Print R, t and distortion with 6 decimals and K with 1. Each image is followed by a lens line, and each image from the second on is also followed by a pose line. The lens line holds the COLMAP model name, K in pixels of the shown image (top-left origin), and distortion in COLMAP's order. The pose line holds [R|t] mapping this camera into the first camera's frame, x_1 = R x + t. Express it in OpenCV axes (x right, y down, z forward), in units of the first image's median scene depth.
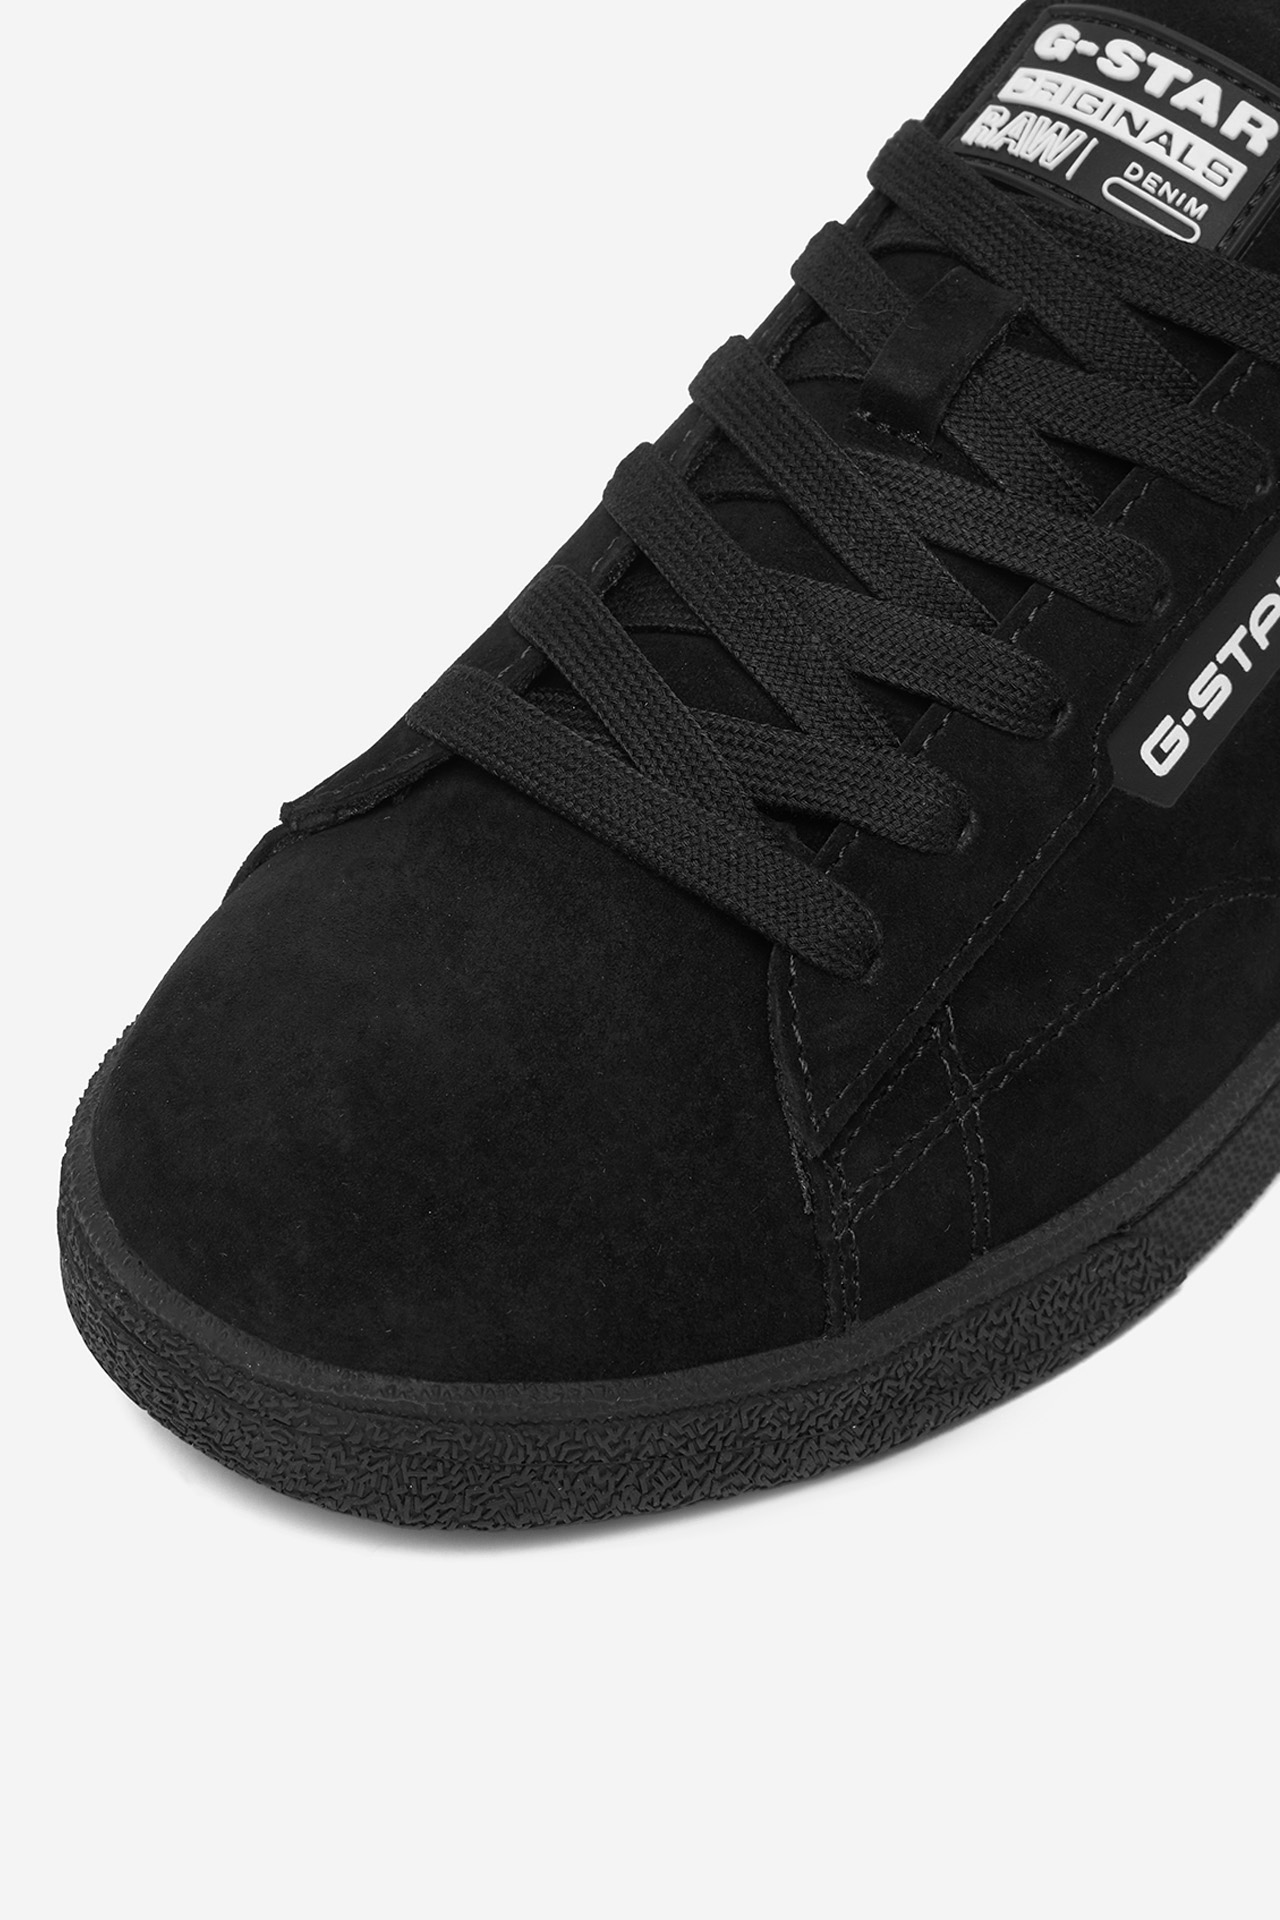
lens RADIAL K [[4558.1, 0, 640.0], [0, 4558.1, 960.0], [0, 0, 1]] dist [-0.175624, 0.528850]
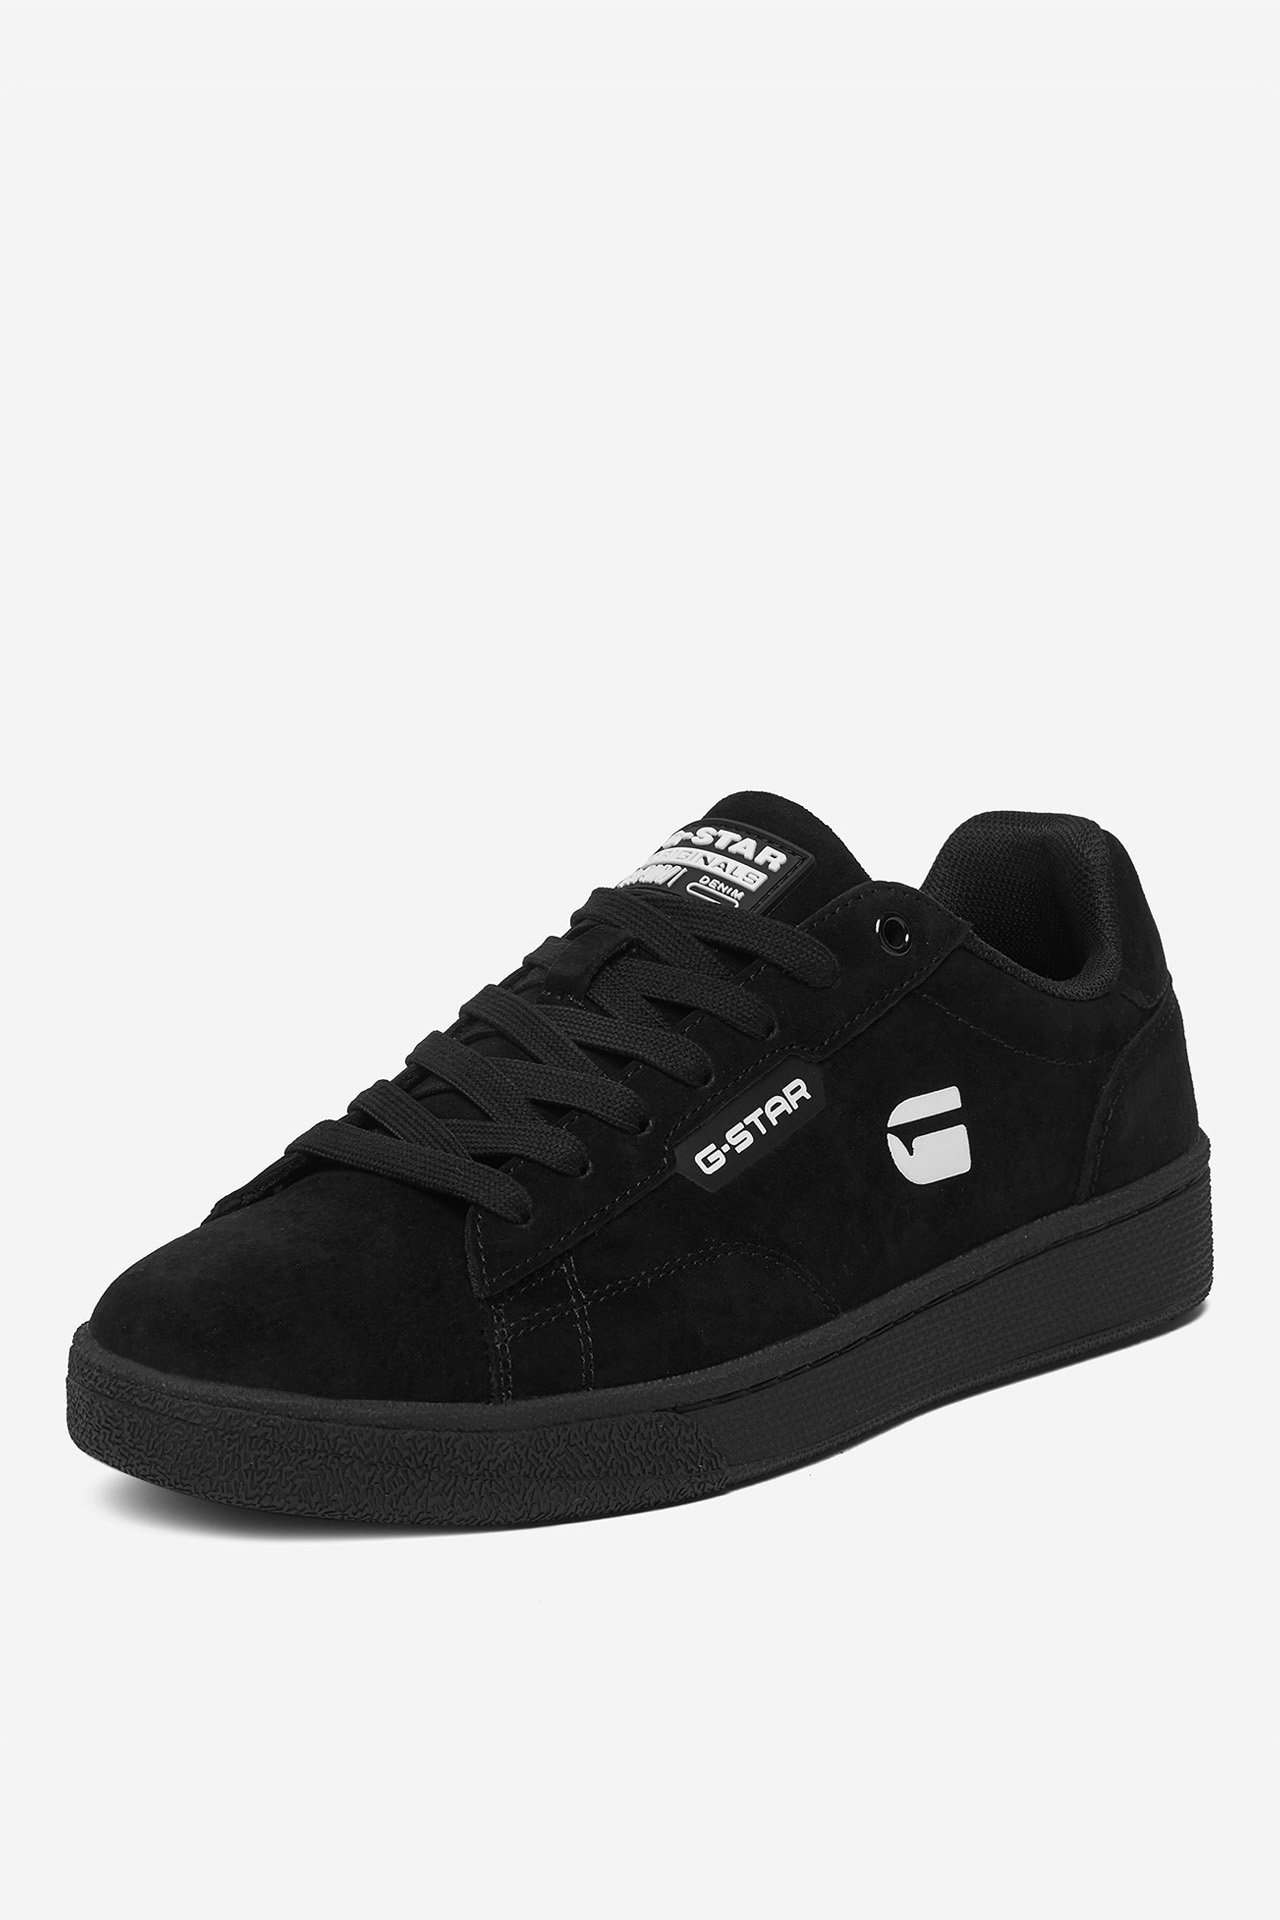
lens RADIAL K [[4509.2, 0, 640.0], [0, 4509.2, 960.0], [0, 0, 1]] dist [0.008158, 0.064675]
pose [[0.999520, 0.003474, -0.030769, 0.141486], [-0.015913, 0.910069, -0.414152, 0.606535], [0.026563, 0.414443, 0.909687, -0.623048]]
